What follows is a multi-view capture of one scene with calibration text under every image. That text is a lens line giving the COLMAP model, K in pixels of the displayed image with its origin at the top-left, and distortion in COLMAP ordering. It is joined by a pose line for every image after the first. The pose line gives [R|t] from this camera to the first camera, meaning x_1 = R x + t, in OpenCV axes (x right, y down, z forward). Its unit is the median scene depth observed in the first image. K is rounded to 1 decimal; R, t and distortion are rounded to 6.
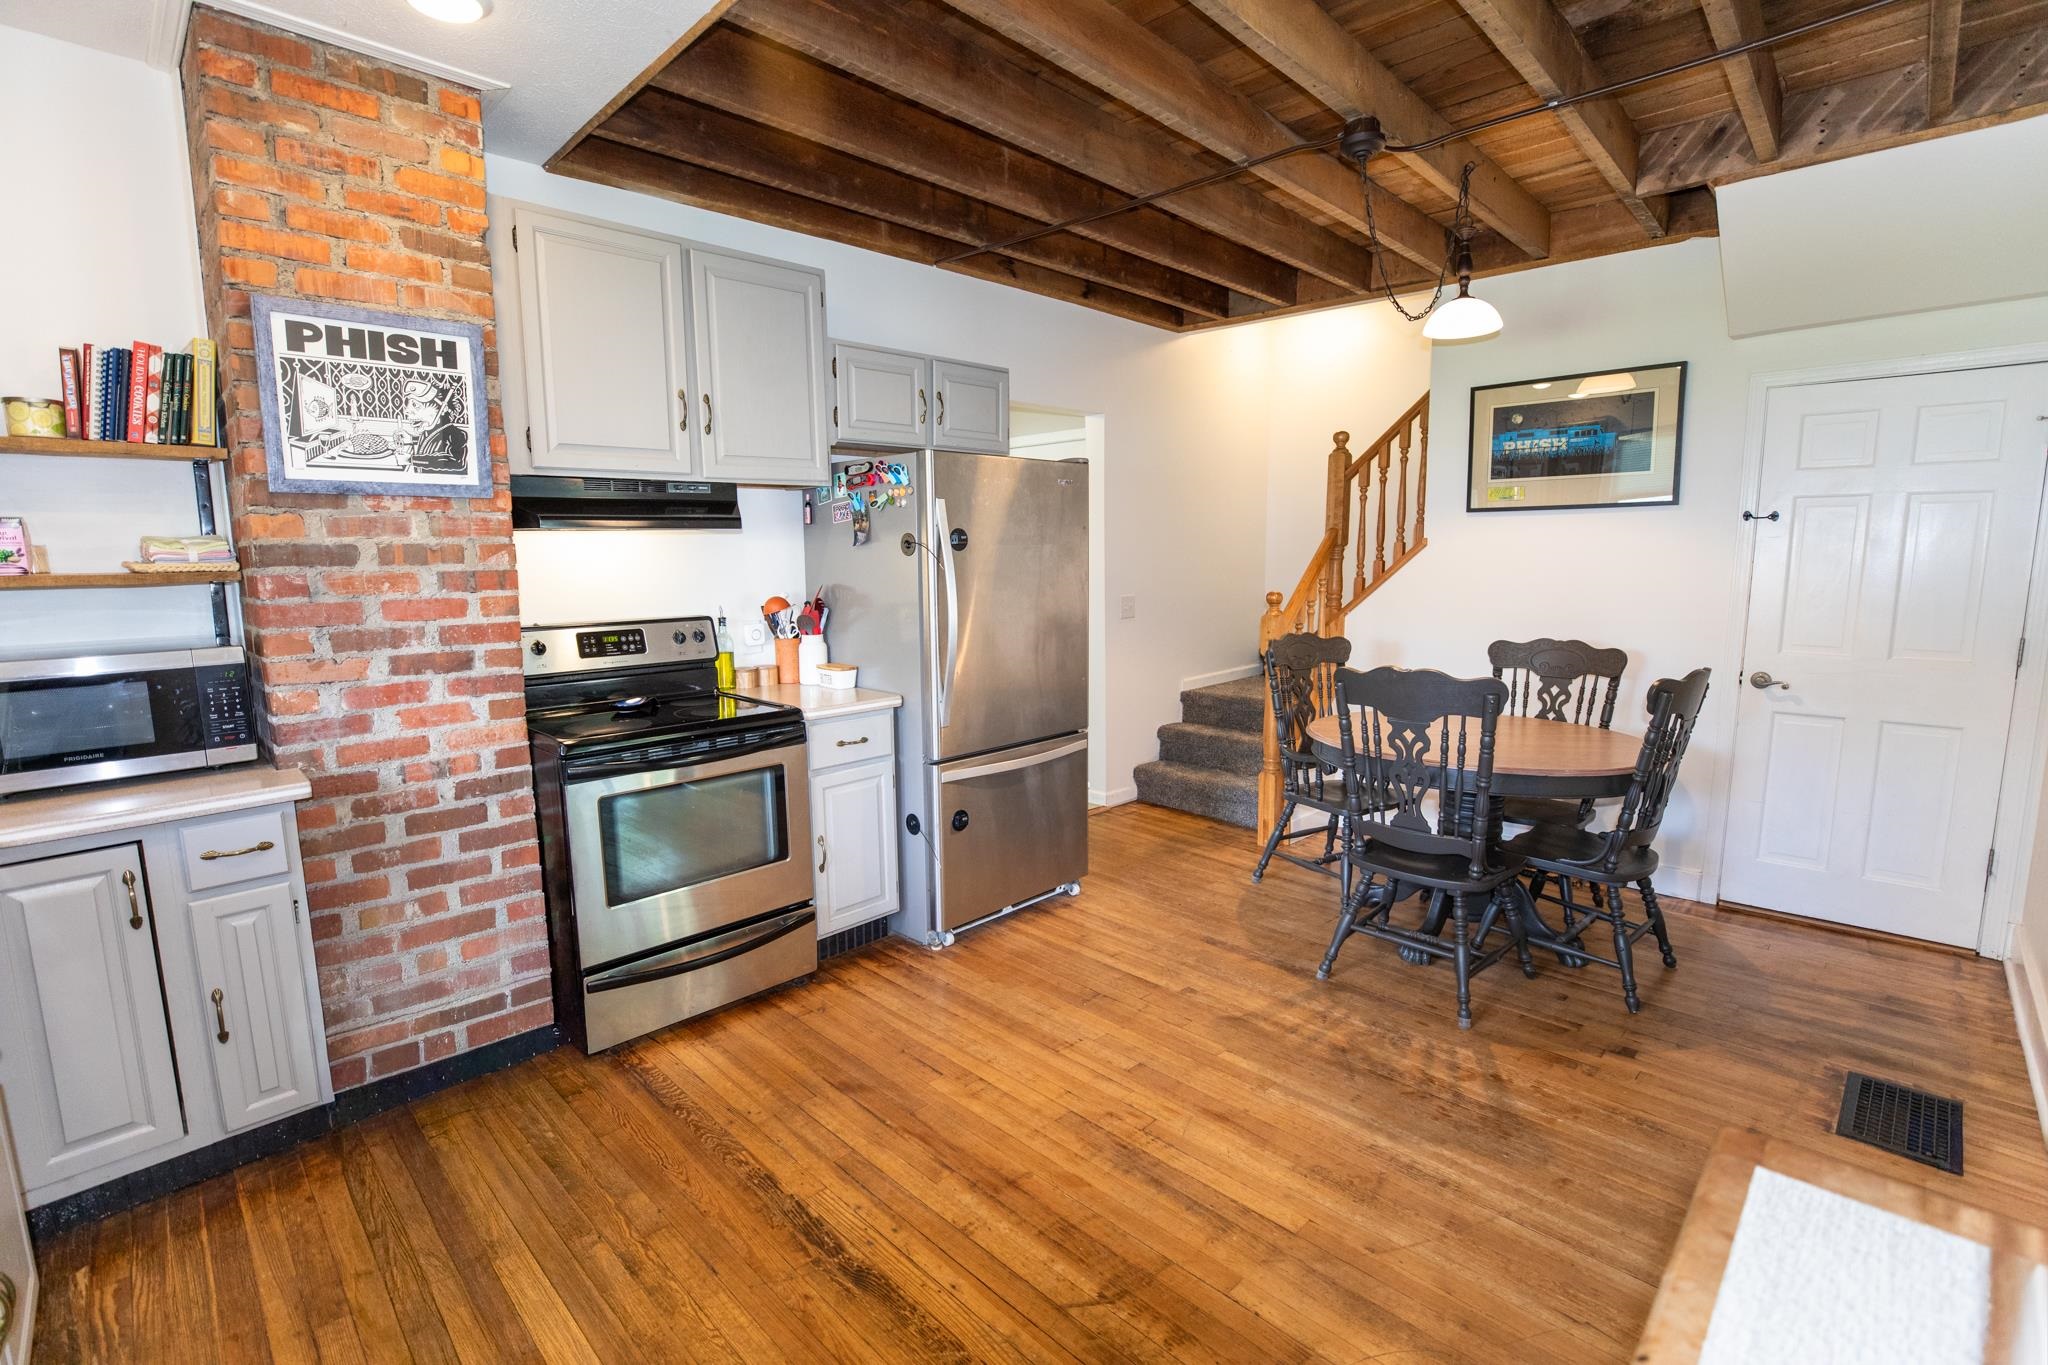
lens RADIAL K [[939.7, 0, 1013.3], [0, 939.7, 686.3], [0, 0, 1]] dist [-0.024348, 0.000551]
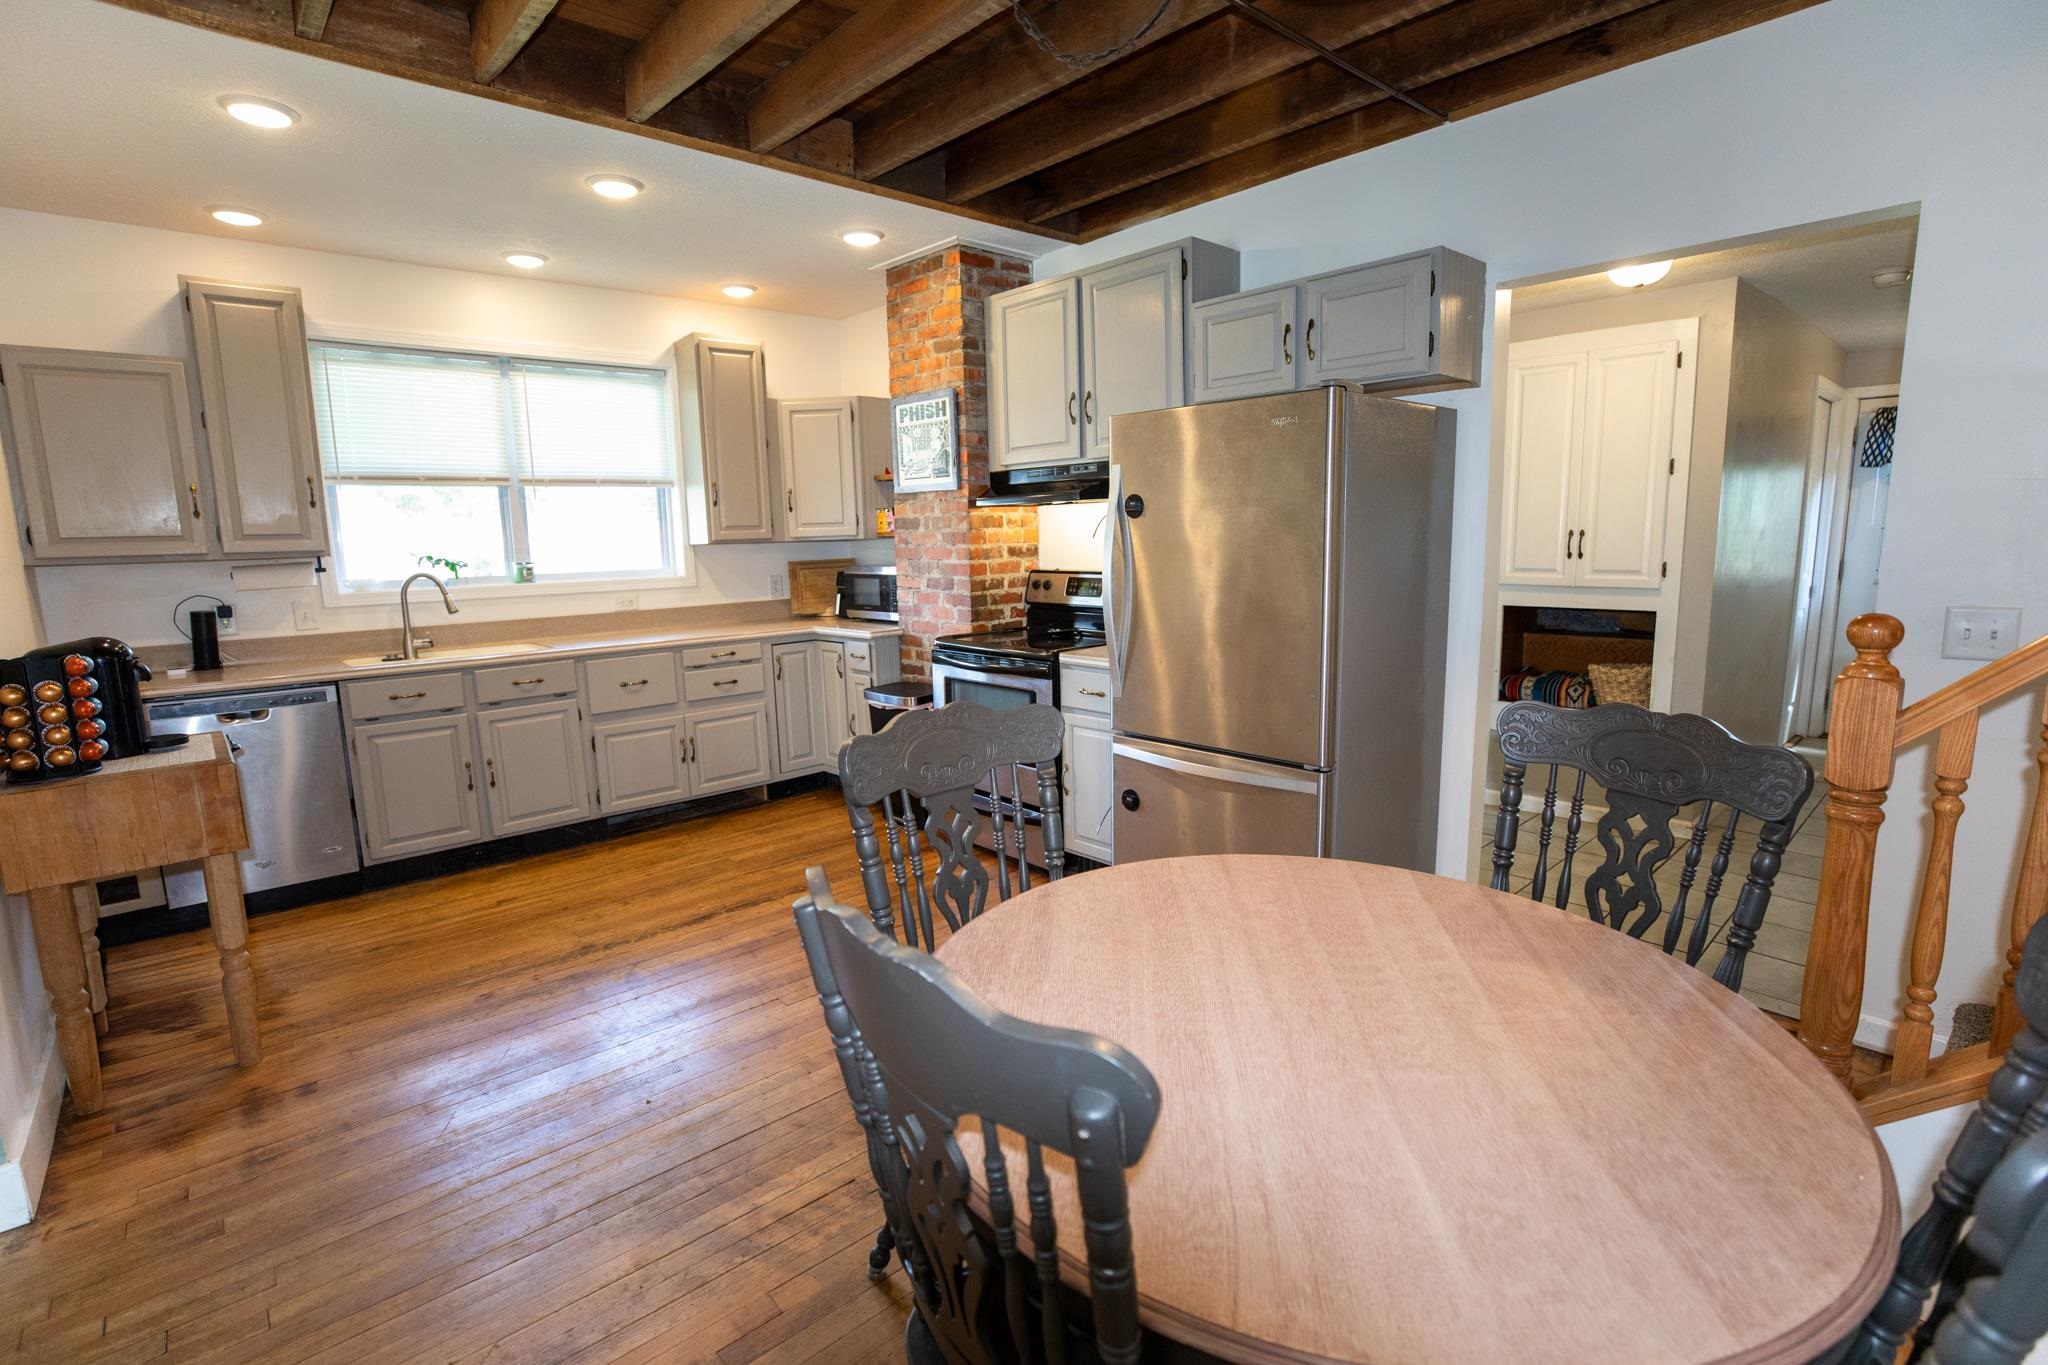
lens RADIAL K [[939.7, 0, 1006.9], [0, 939.7, 682.2], [0, 0, 1]] dist [-0.024348, 0.000551]
pose [[-0.048570, 0.170812, -0.984106, 1.156484], [-0.120602, 0.977057, 0.175541, -0.169347], [0.991512, 0.127211, -0.026856, 1.171658]]
